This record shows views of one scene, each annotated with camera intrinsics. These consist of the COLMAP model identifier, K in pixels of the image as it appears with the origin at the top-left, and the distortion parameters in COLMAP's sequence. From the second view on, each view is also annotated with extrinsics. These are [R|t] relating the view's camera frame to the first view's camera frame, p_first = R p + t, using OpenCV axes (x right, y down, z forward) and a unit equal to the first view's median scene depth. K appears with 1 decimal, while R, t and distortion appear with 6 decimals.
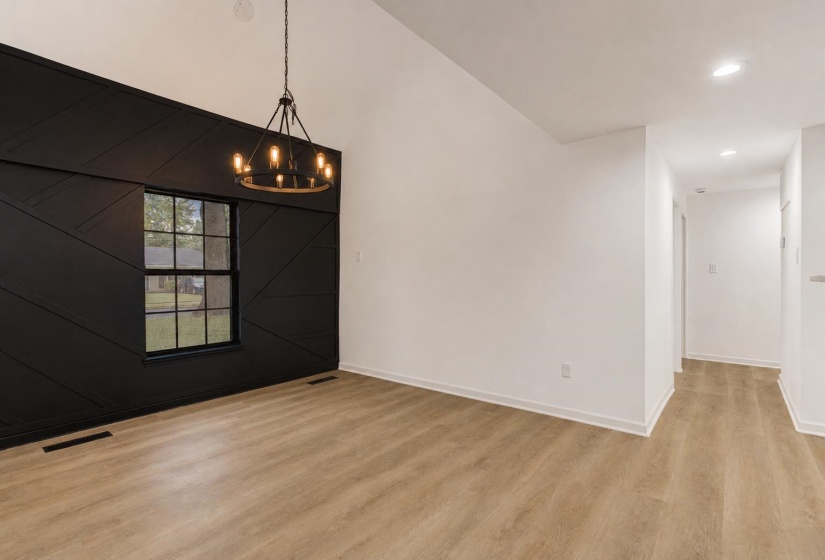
lens RADIAL K [[409.5, 0, 406.6], [0, 409.5, 279.1], [0, 0, 1]] dist [0.000859, 0.000152]
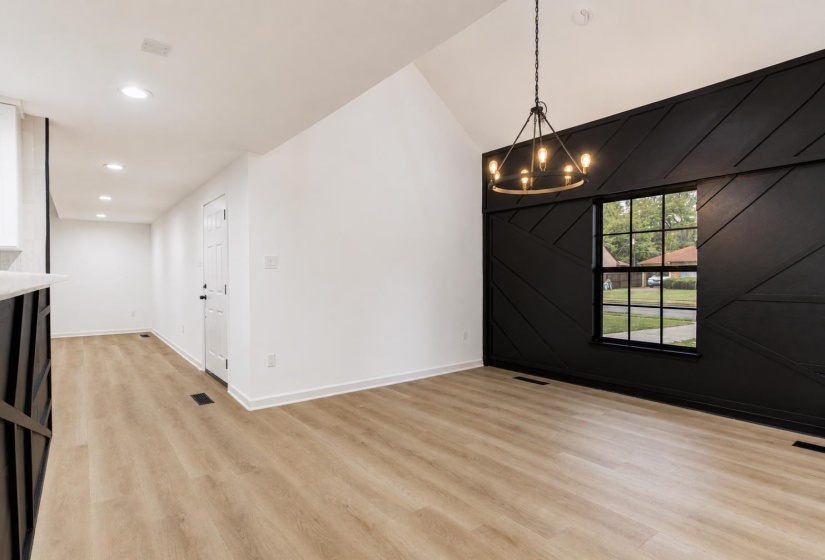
lens RADIAL K [[409.5, 0, 406.6], [0, 409.5, 279.1], [0, 0, 1]] dist [0.000859, 0.000152]
pose [[-0.211669, 0.007347, -0.977314, 0.628846], [-0.006999, 0.999935, 0.009033, 0.004802], [0.977316, 0.008752, -0.211603, 0.693719]]
